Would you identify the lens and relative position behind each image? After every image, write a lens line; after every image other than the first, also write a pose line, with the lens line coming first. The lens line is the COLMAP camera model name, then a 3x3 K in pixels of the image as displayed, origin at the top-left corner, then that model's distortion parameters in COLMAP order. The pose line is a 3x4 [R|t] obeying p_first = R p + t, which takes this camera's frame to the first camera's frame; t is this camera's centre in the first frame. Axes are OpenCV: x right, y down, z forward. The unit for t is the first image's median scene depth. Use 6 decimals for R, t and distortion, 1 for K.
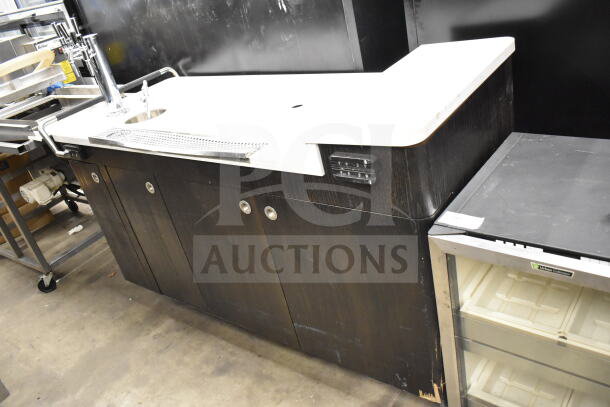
lens RADIAL K [[510.2, 0, 305.0], [0, 510.2, 203.5], [0, 0, 1]] dist [-0.002891, 0.000244]
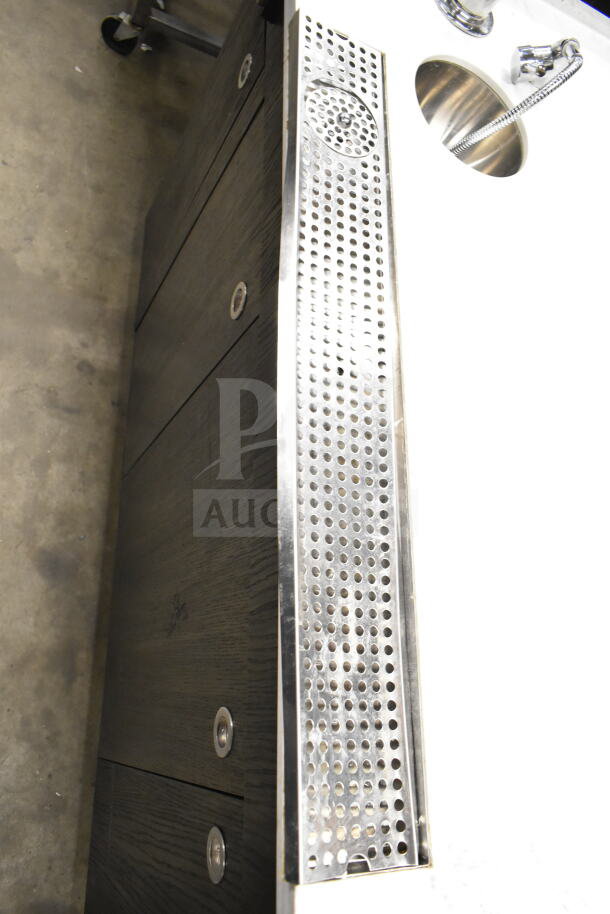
lens RADIAL K [[722.1, 0, 305.0], [0, 722.1, 457.0], [0, 0, 1]] dist [-0.001935, -0.001342]
pose [[0.427775, 0.898009, 0.102900, -0.222249], [-0.797776, 0.321585, 0.510036, -0.236003], [0.424925, -0.300272, 0.853976, 0.550092]]
